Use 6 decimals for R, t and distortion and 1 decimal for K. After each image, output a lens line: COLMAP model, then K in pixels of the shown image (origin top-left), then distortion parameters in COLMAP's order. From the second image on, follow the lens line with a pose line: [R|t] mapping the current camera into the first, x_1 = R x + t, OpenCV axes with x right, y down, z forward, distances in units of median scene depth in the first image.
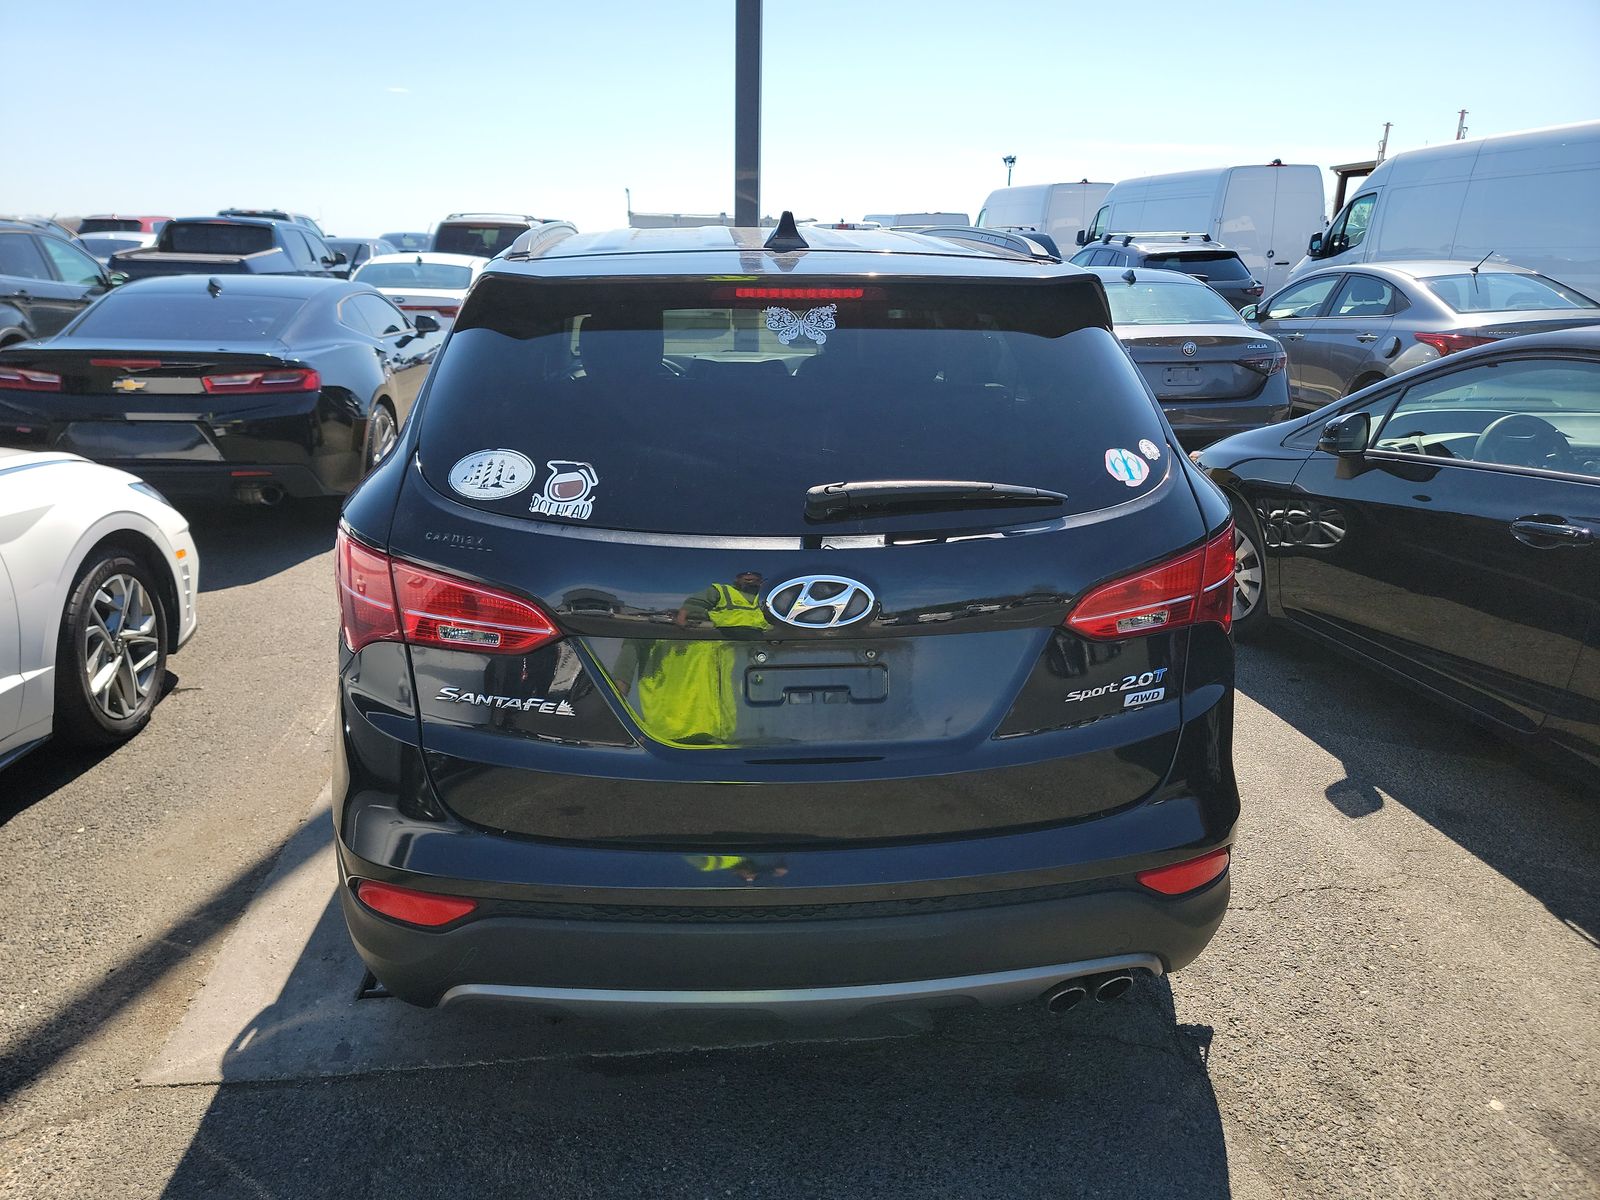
lens RADIAL K [[1130.6, 0, 797.8], [0, 1130.6, 604.0], [0, 0, 1]] dist [0.046162, 0.002426]
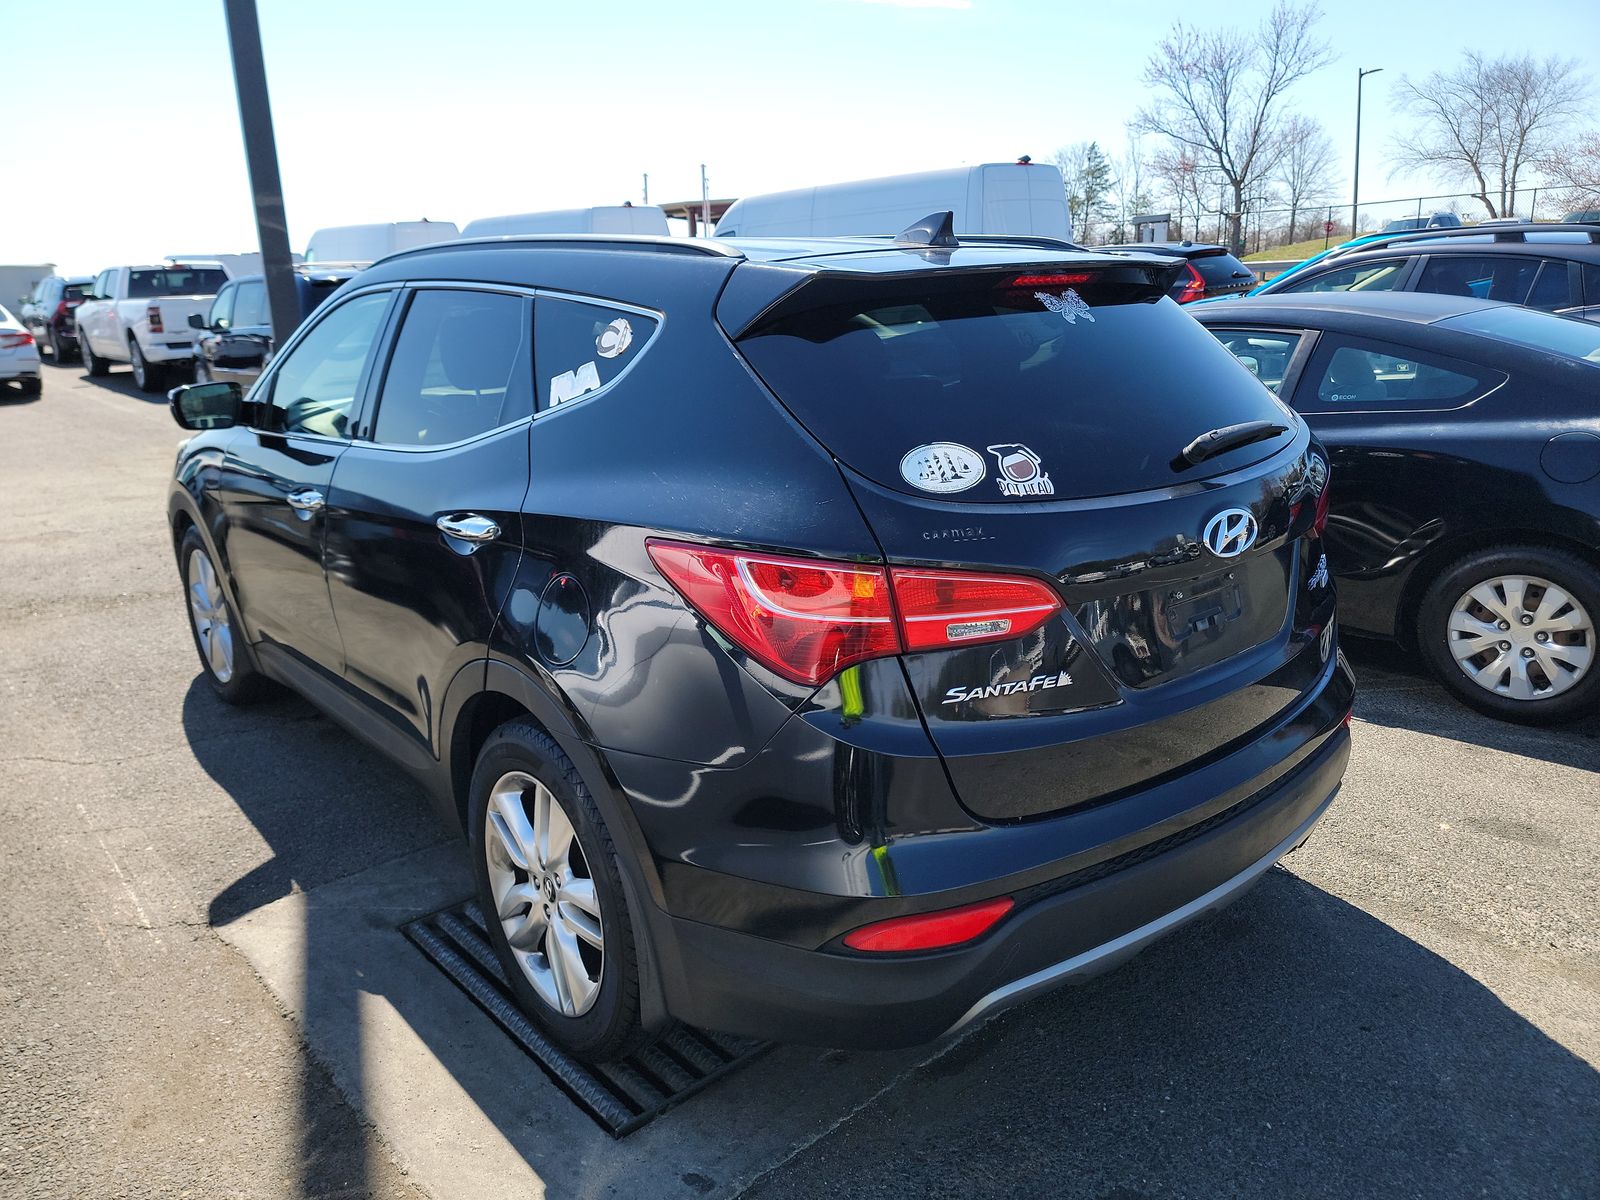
lens RADIAL K [[1130.6, 0, 799.1], [0, 1130.6, 596.4], [0, 0, 1]] dist [0.046162, 0.002426]
pose [[0.827127, -0.188615, 0.529420, -0.928122], [0.209189, 0.977639, 0.021478, -0.053053], [-0.521632, 0.092984, 0.848088, 0.244919]]
